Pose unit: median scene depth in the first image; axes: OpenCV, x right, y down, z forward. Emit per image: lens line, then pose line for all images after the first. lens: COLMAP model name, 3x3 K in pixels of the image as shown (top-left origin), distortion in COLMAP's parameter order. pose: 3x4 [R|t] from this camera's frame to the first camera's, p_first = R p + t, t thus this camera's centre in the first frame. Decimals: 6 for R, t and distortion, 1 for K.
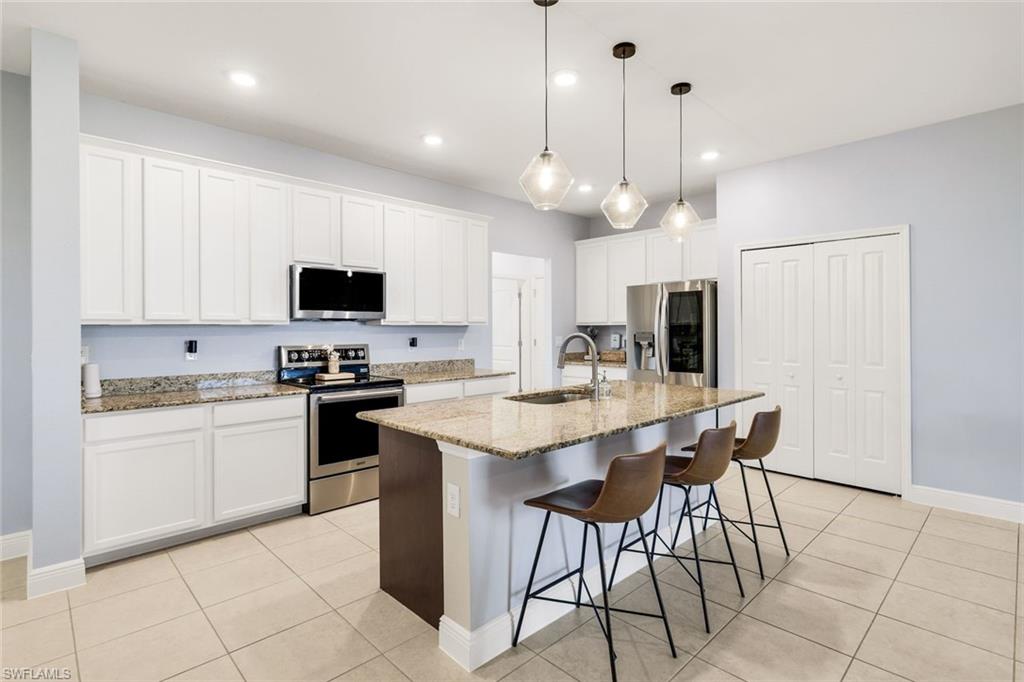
lens RADIAL K [[499.5, 0, 514.3], [0, 499.5, 332.3], [0, 0, 1]] dist [-0.002831, 0.001440]
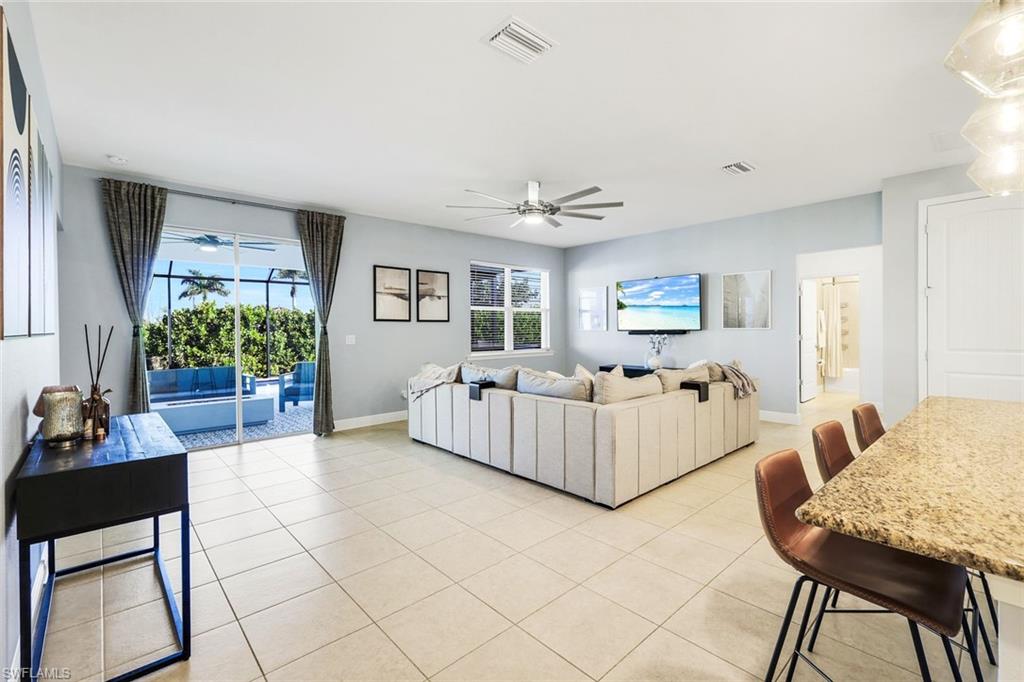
lens RADIAL K [[452.6, 0, 514.9], [0, 452.6, 330.2], [0, 0, 1]] dist [0.003429, -0.000566]
pose [[-0.999432, 0.013064, 0.031063, 0.549310], [0.013411, 0.999850, 0.010986, -0.003304], [-0.030915, 0.011397, -0.999457, 1.055264]]
